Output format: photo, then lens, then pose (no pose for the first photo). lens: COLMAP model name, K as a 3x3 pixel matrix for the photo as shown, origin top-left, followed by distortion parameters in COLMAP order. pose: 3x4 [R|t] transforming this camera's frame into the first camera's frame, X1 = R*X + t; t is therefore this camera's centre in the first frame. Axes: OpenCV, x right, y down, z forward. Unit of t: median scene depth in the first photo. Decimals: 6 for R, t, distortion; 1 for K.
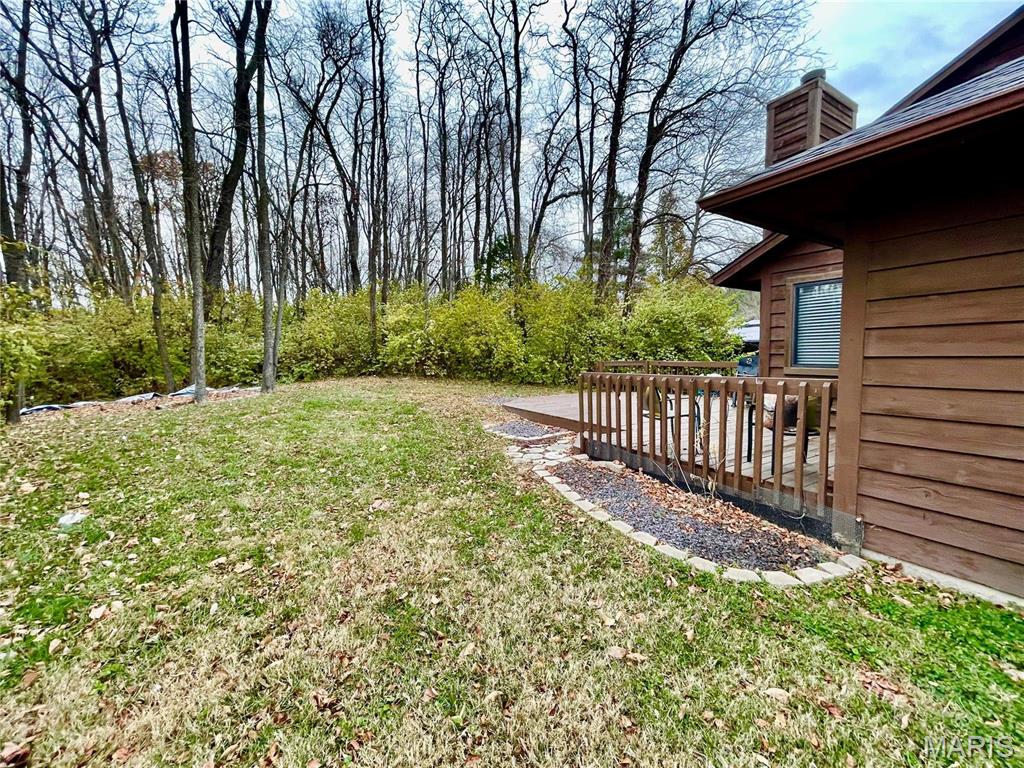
lens RADIAL K [[413.8, 0, 509.1], [0, 413.8, 379.3], [0, 0, 1]] dist [-0.003933, 0.001258]
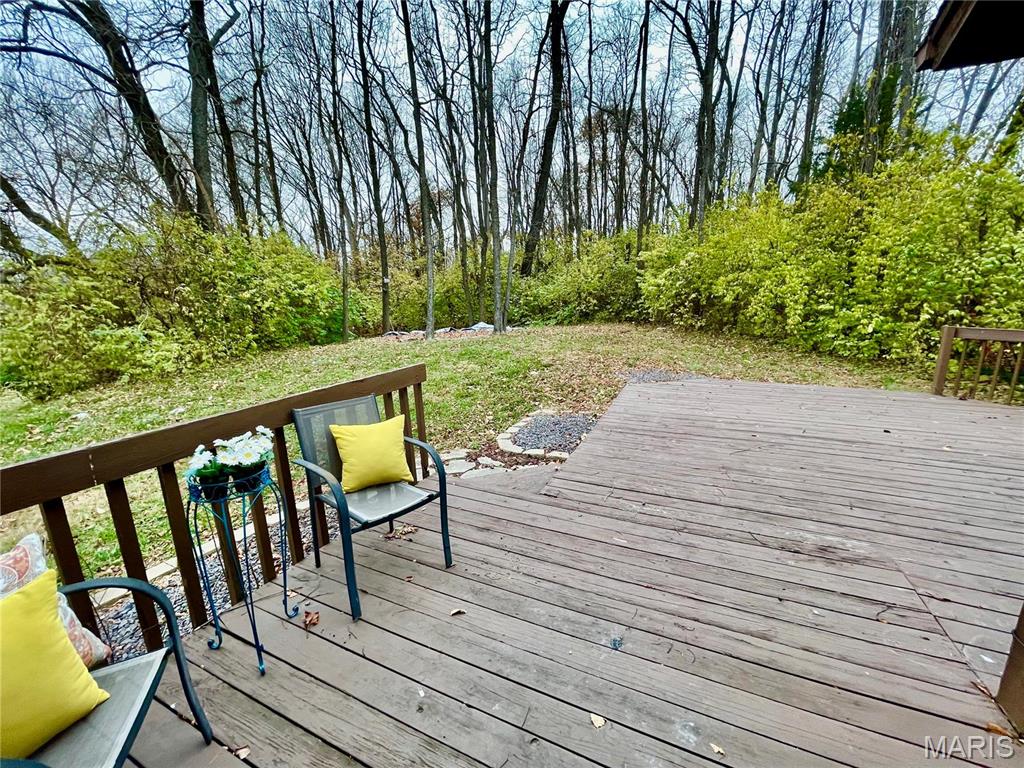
lens RADIAL K [[413.8, 0, 515.7], [0, 413.8, 387.3], [0, 0, 1]] dist [-0.003933, 0.001258]
pose [[0.587737, 0.183536, -0.787959, 0.246212], [-0.044169, 0.979755, 0.195265, -0.033876], [0.807845, -0.079962, 0.583945, 0.267712]]
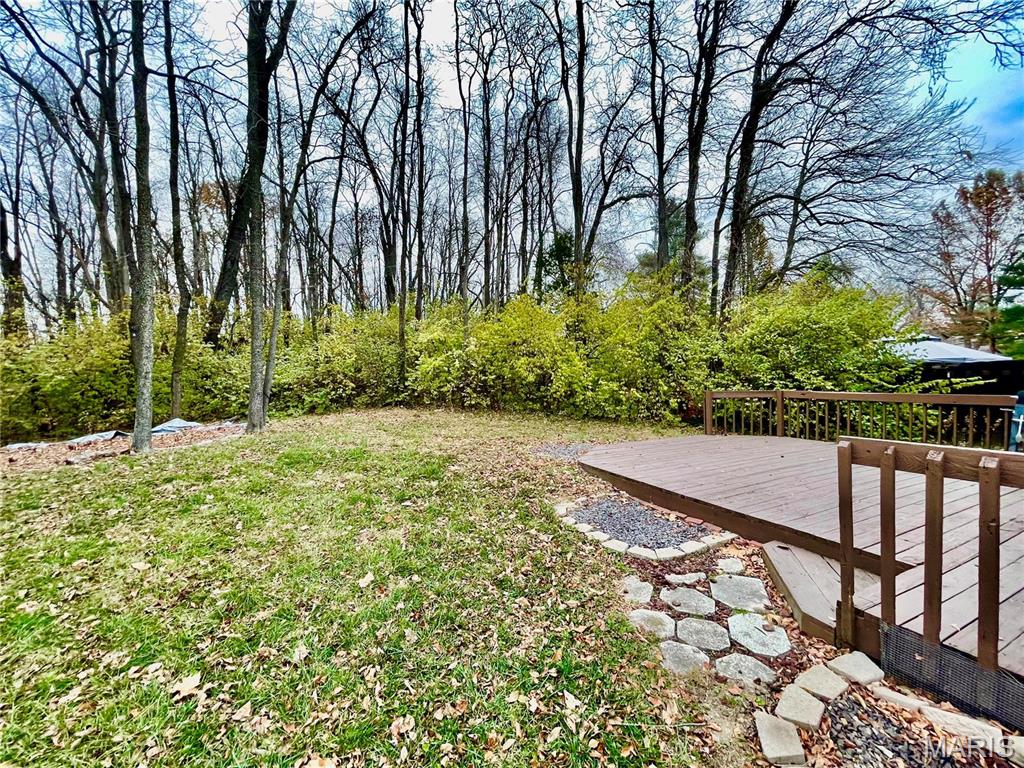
lens RADIAL K [[413.8, 0, 518.5], [0, 413.8, 381.5], [0, 0, 1]] dist [-0.003933, 0.001258]
pose [[0.997123, 0.000214, -0.075802, -0.034125], [-0.004077, 0.998700, -0.050808, -0.016580], [0.075692, 0.050971, 0.995828, 0.198859]]
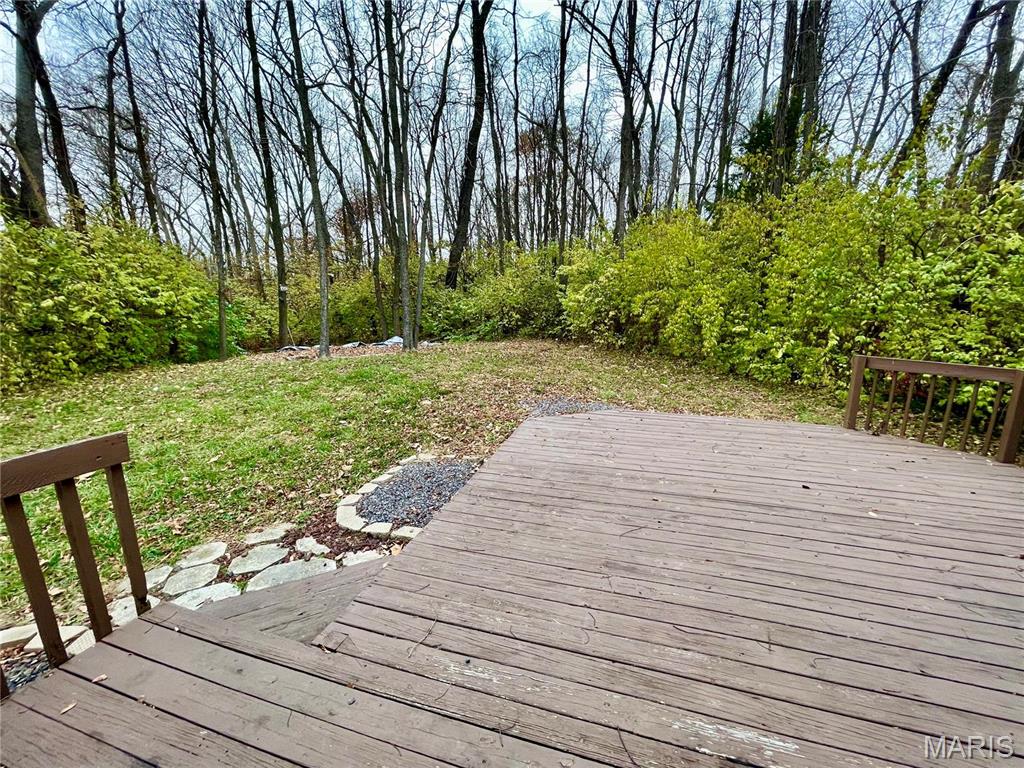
lens RADIAL K [[413.8, 0, 514.2], [0, 413.8, 387.0], [0, 0, 1]] dist [-0.003933, 0.001258]
pose [[0.689334, 0.160707, -0.706393, 0.223189], [-0.062791, 0.984669, 0.162742, -0.044145], [0.721717, -0.067828, 0.688857, 0.348466]]
